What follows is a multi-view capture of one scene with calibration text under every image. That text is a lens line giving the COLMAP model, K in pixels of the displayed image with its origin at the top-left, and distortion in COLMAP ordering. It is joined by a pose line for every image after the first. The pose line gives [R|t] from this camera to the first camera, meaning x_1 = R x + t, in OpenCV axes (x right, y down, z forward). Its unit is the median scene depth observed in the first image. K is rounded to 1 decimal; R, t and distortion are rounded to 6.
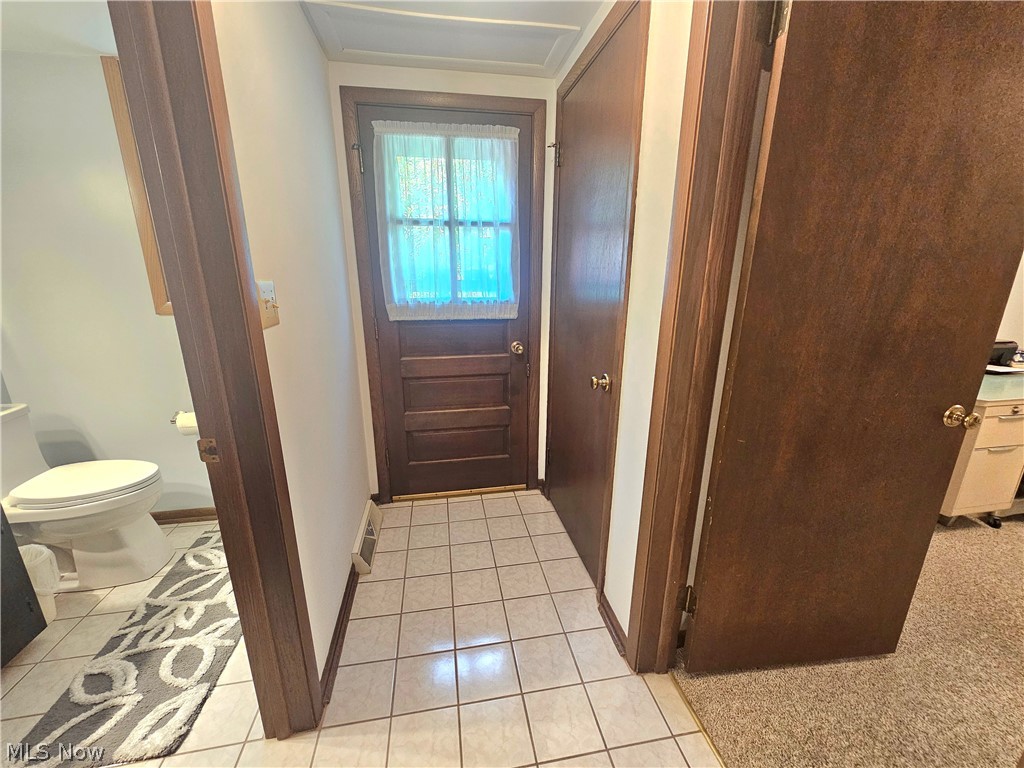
lens RADIAL K [[421.1, 0, 510.6], [0, 421.1, 389.5], [0, 0, 1]] dist [-0.002812, -0.000167]
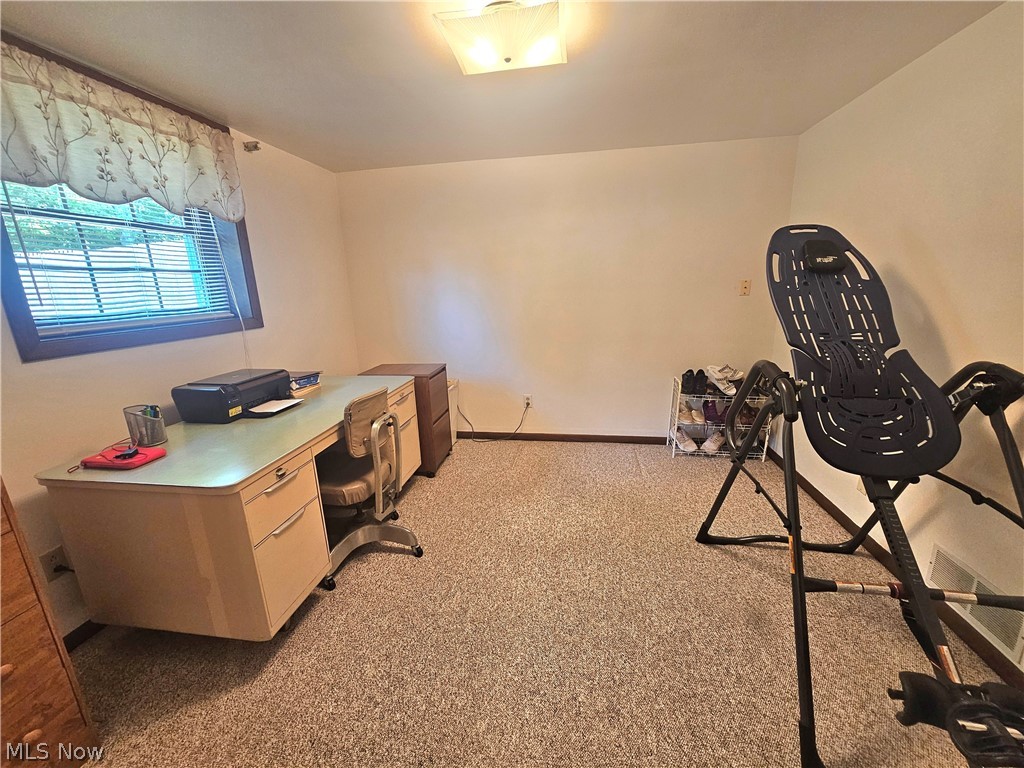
lens RADIAL K [[421.1, 0, 512.1], [0, 421.1, 387.6], [0, 0, 1]] dist [-0.002812, -0.000167]
pose [[0.330153, -0.244333, 0.911757, 0.947381], [0.293760, 0.944547, 0.146748, -0.119208], [-0.897053, 0.219389, 0.383621, 0.408242]]
